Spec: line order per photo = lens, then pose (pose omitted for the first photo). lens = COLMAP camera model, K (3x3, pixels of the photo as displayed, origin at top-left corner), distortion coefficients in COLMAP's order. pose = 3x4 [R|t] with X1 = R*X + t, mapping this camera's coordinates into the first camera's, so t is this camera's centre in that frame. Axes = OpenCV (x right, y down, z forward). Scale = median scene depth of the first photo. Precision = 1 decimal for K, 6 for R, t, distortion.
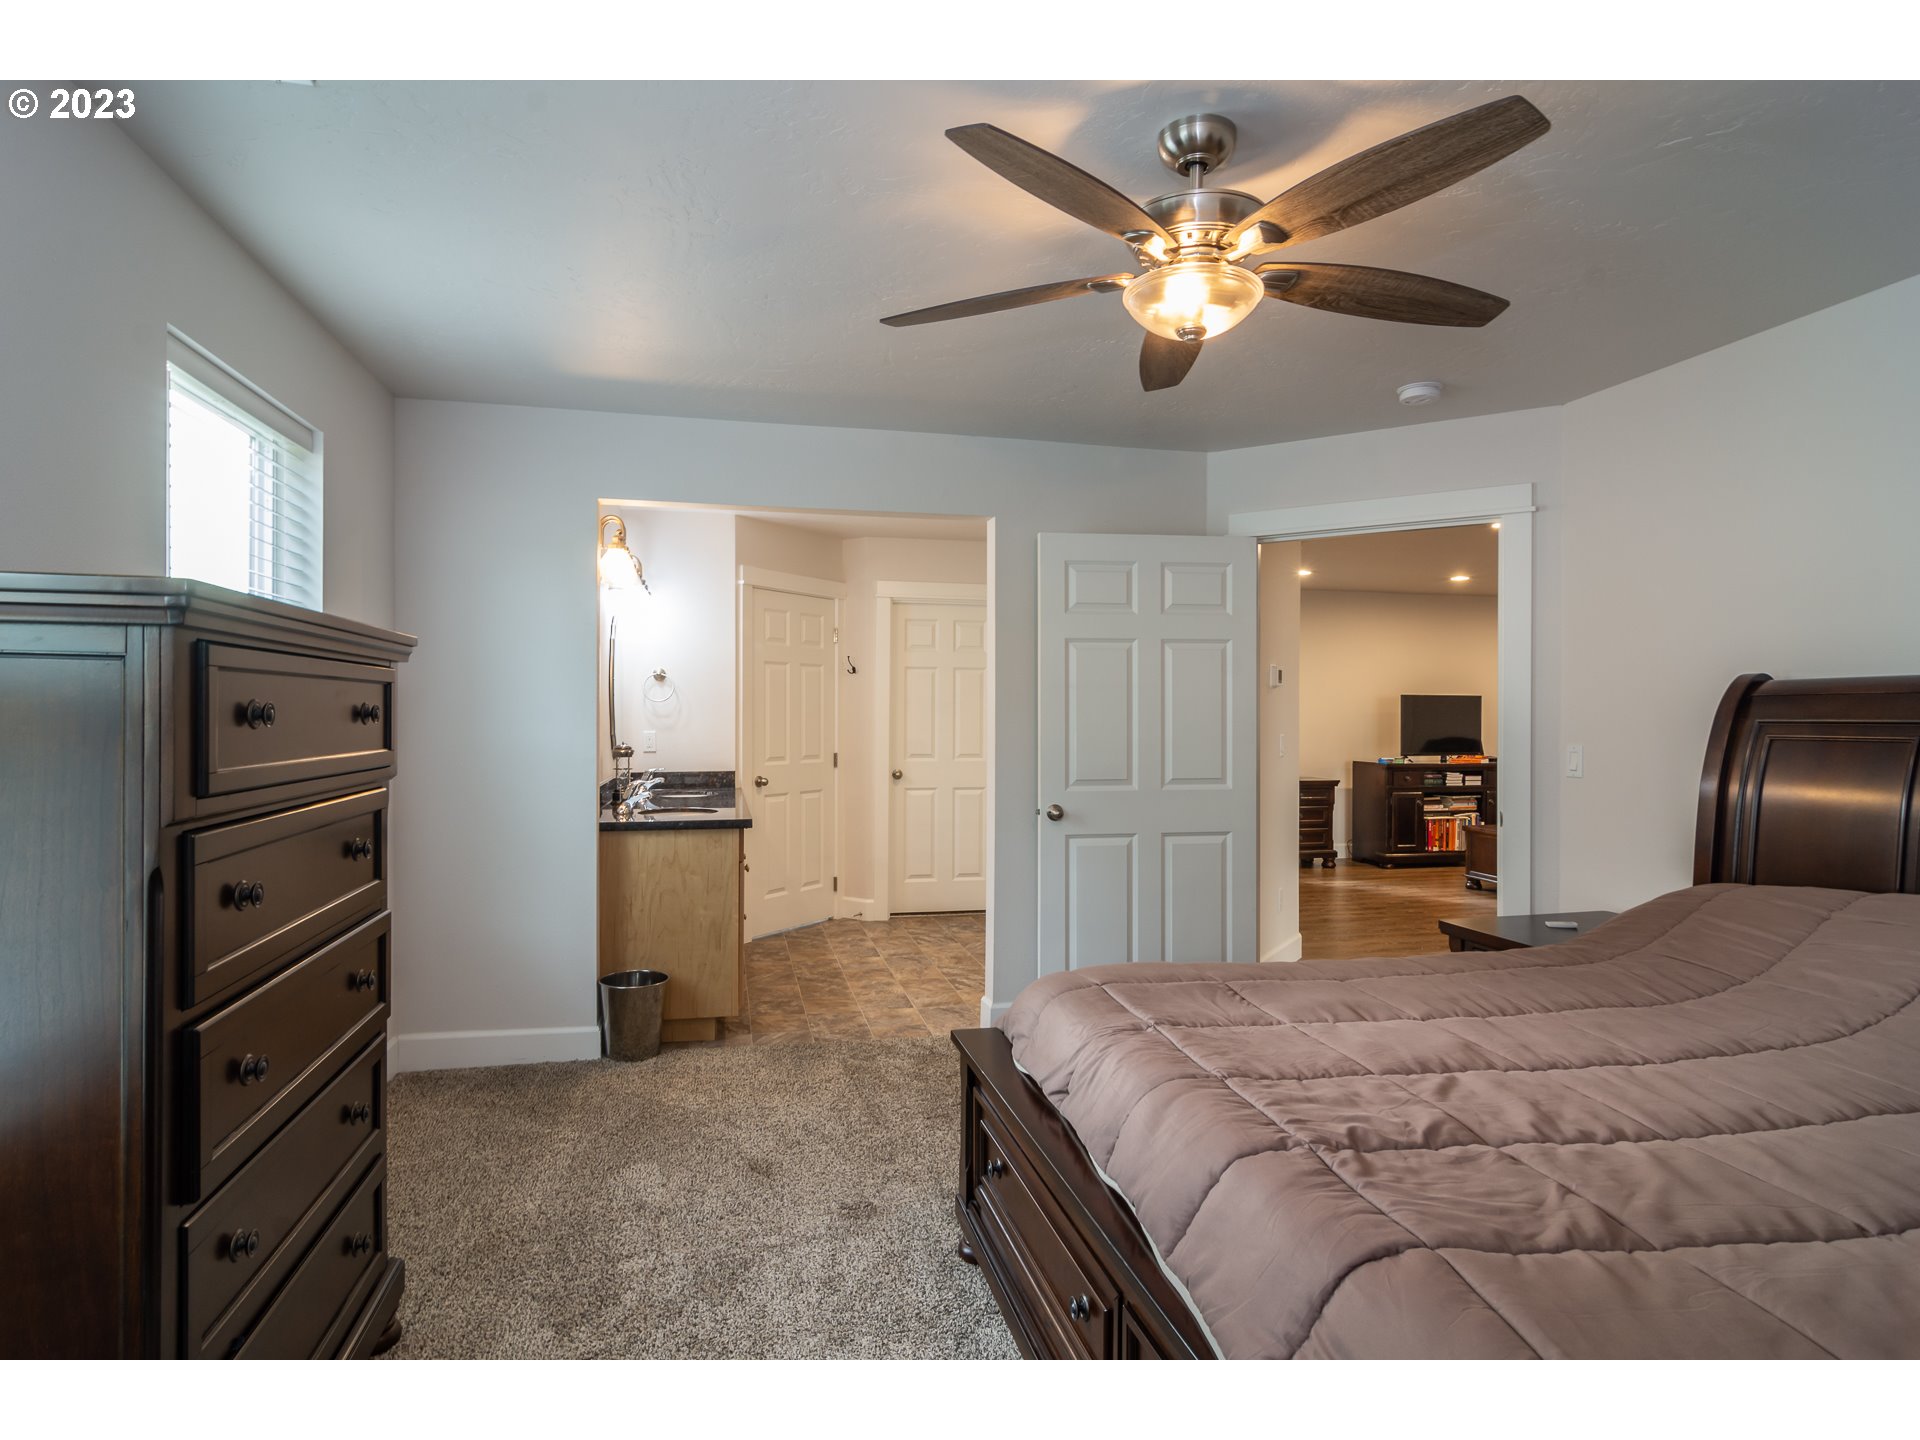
lens RADIAL K [[1041.5, 0, 957.0], [0, 1041.5, 723.2], [0, 0, 1]] dist [0.022196, 0.002850]
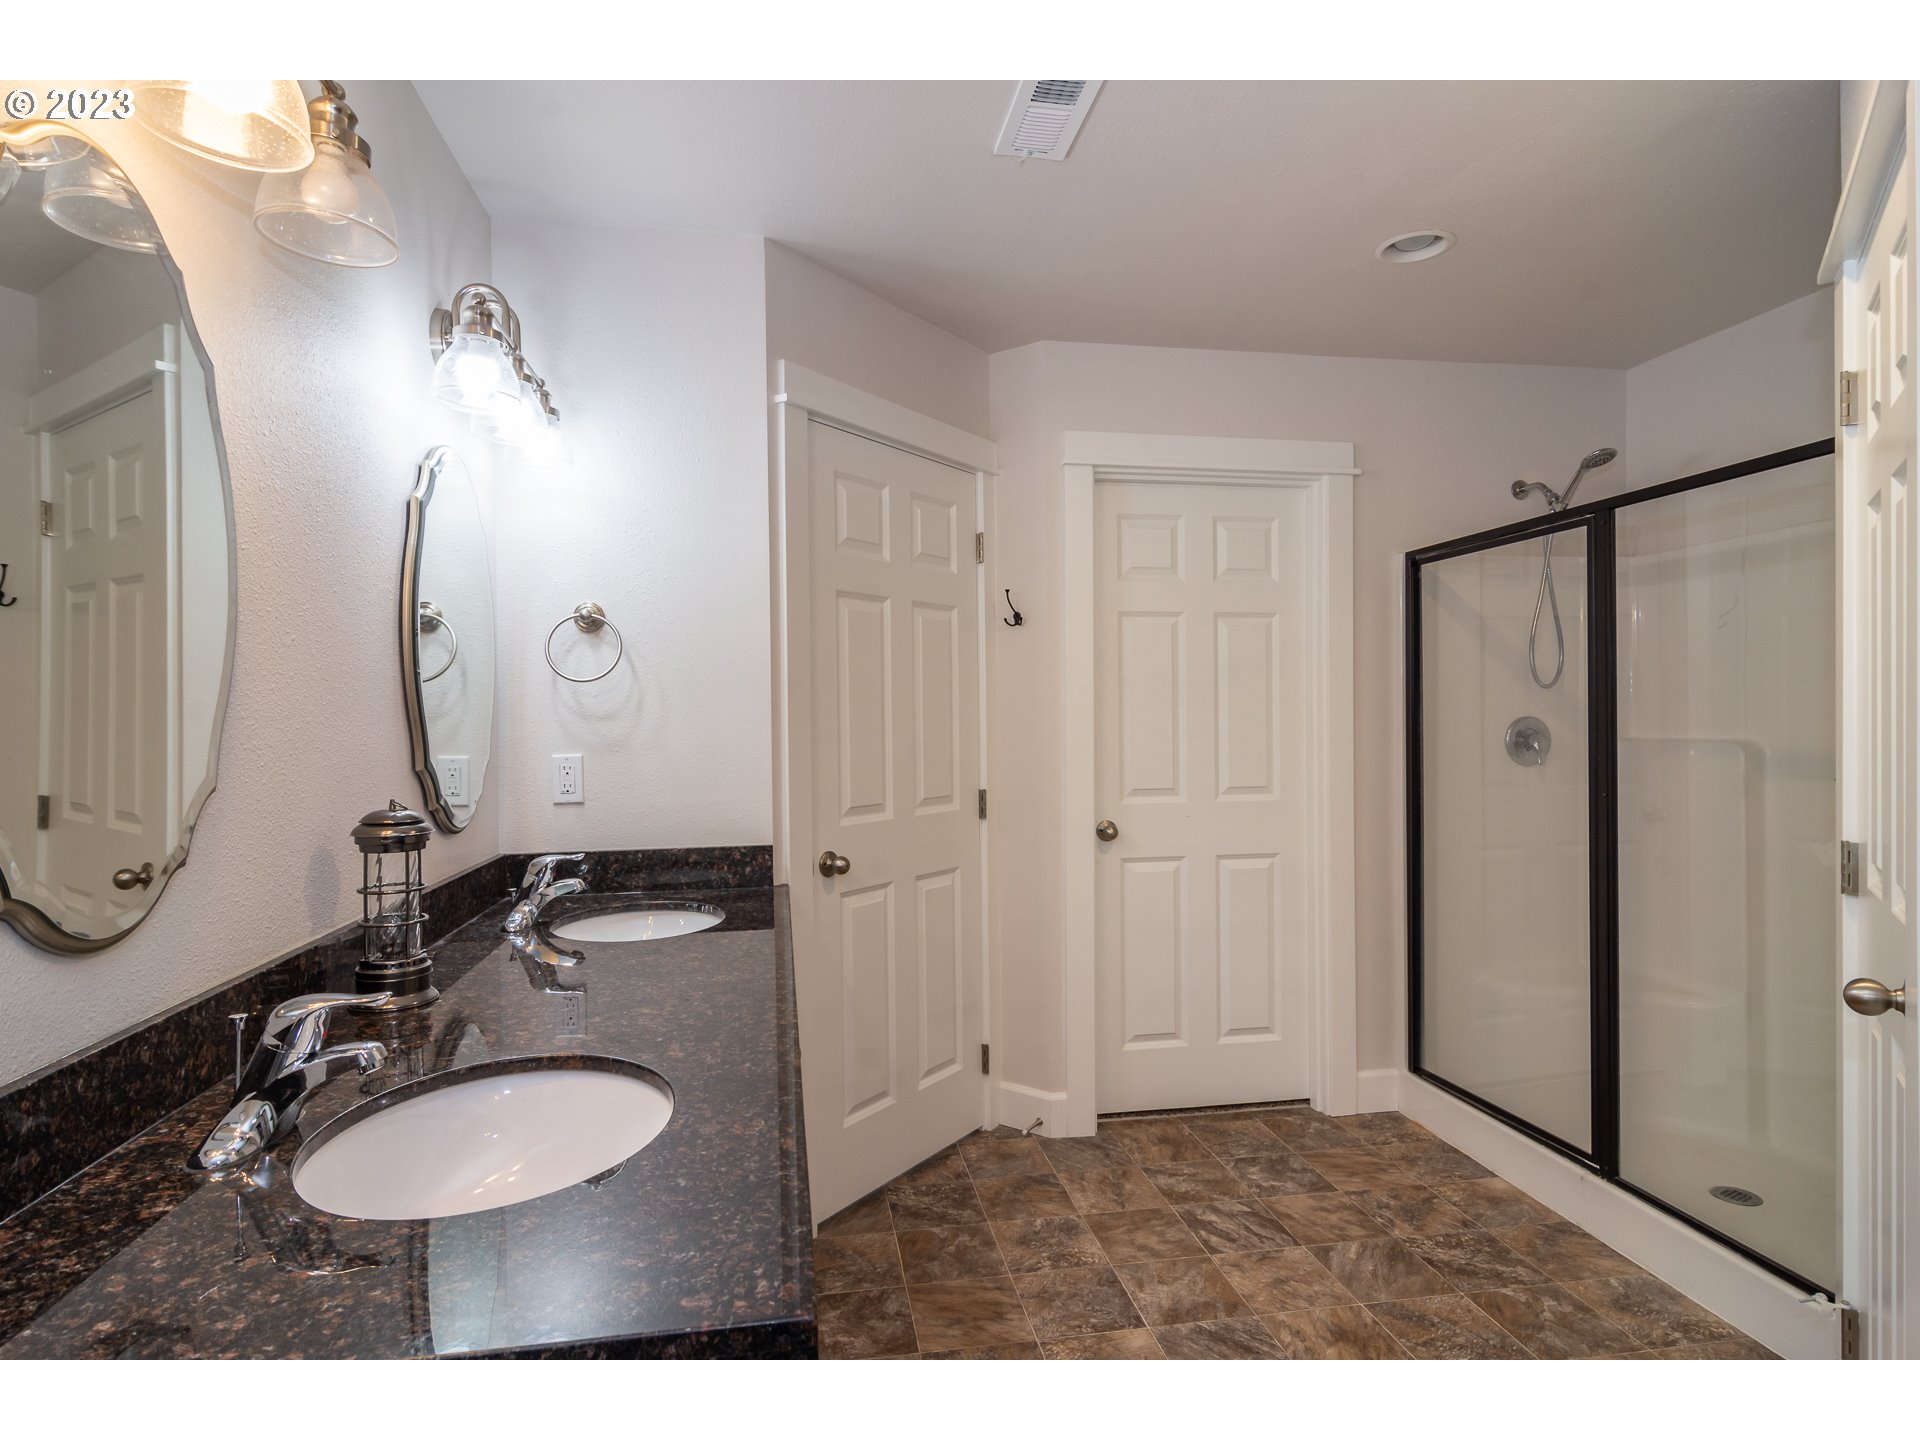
lens RADIAL K [[1041.5, 0, 961.3], [0, 1041.5, 724.2], [0, 0, 1]] dist [0.022196, 0.002850]
pose [[0.998548, -0.015449, -0.051610, -0.162315], [0.015194, 0.999870, -0.005336, 0.000830], [0.051685, 0.004544, 0.998653, 0.827922]]
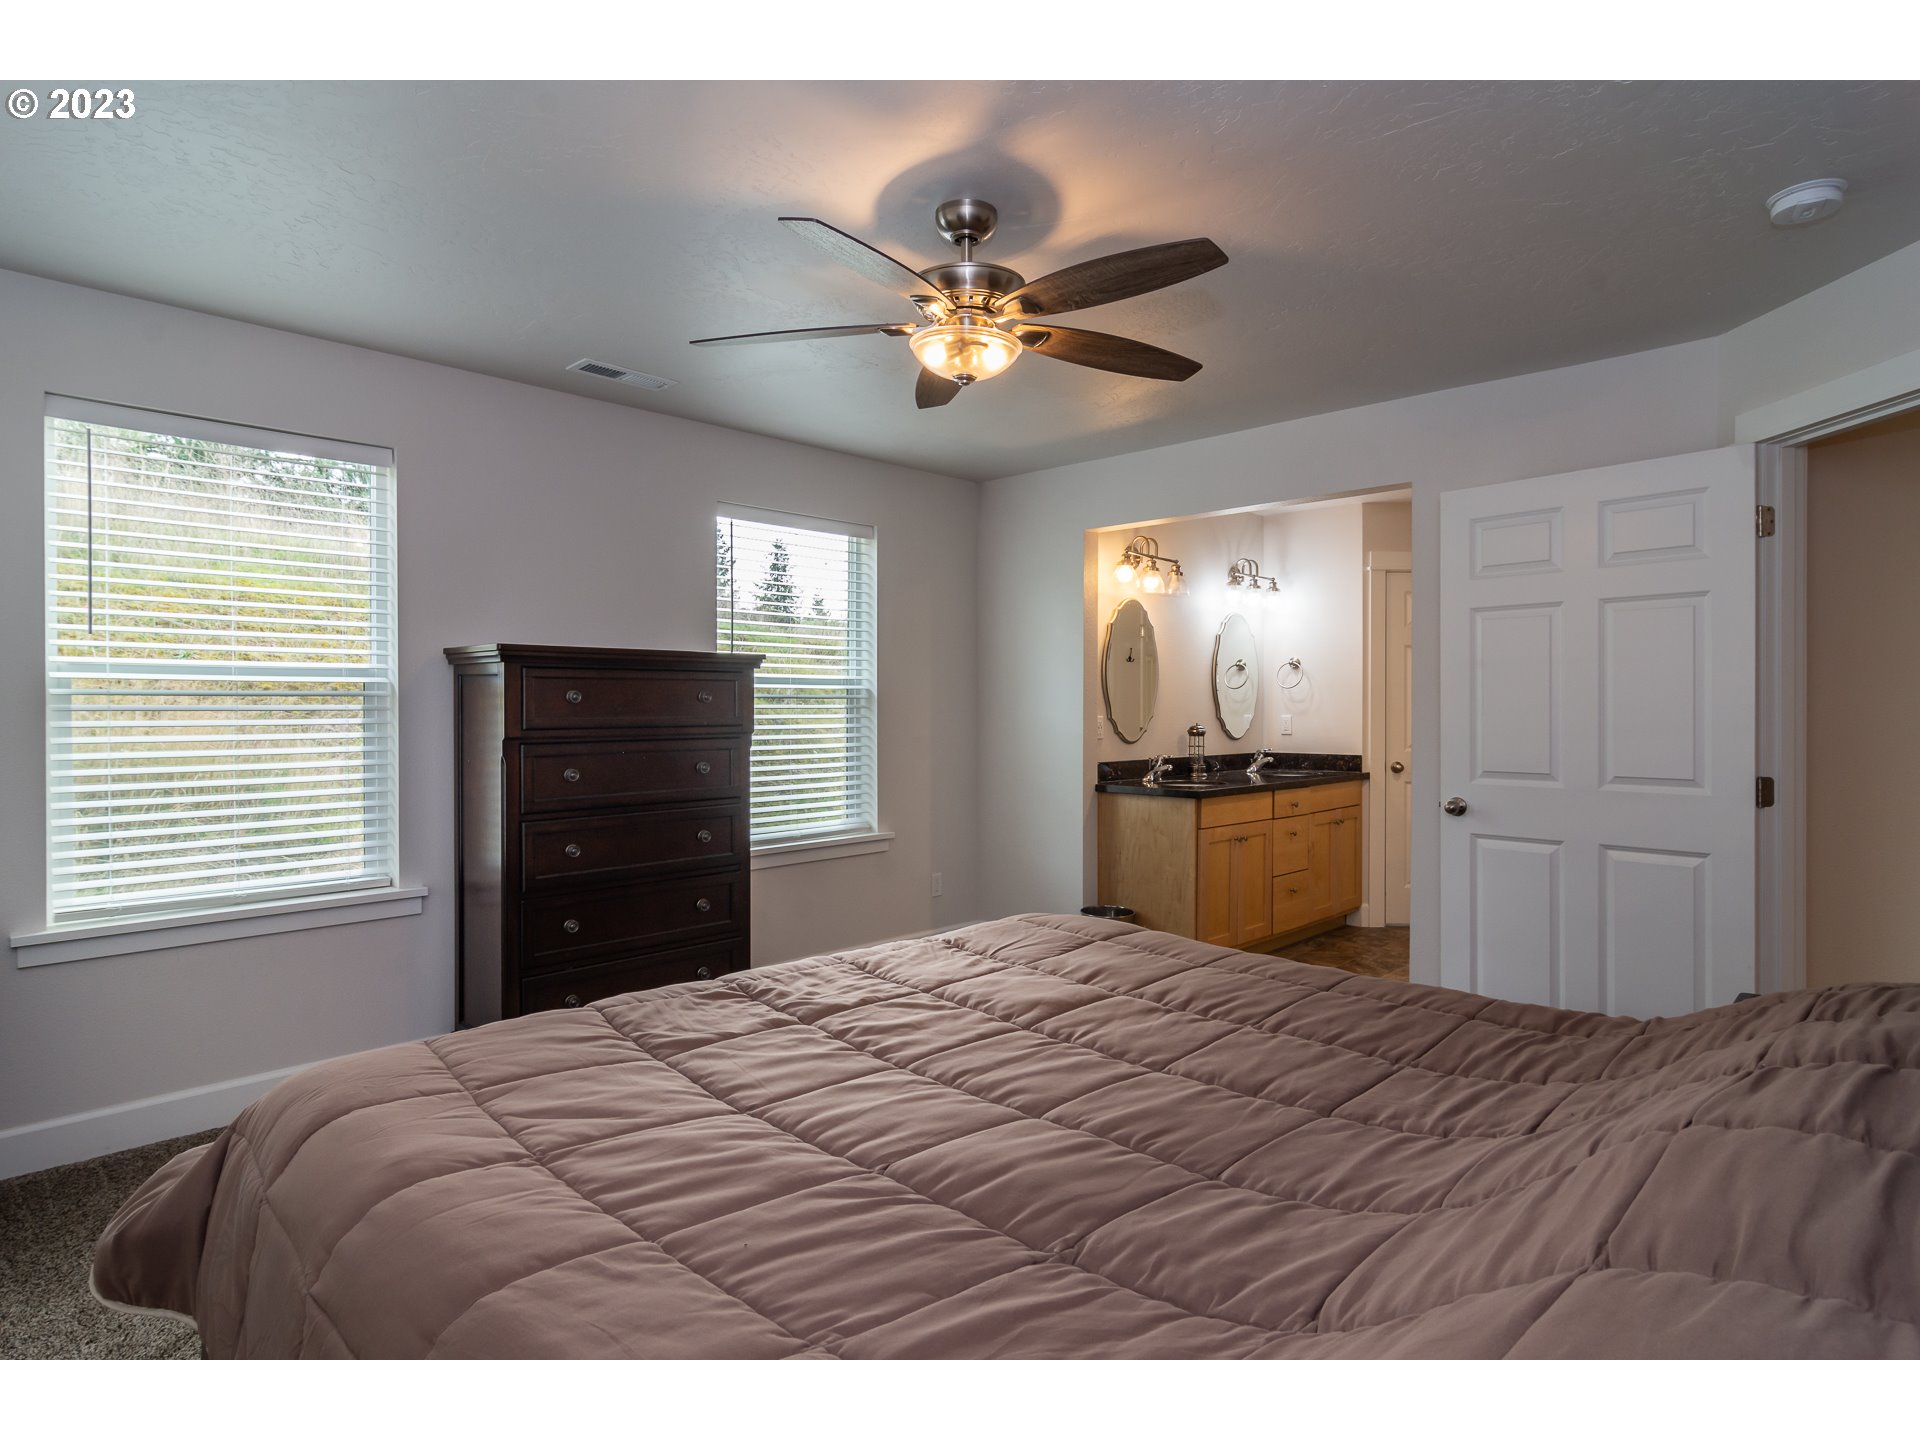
lens RADIAL K [[1041.5, 0, 950.9], [0, 1041.5, 713.3], [0, 0, 1]] dist [0.022196, 0.002850]
pose [[0.540267, 0.003047, -0.841488, 0.602245], [-0.004007, 0.999991, 0.001048, 0.008345], [0.841484, 0.002806, 0.540275, 0.166913]]
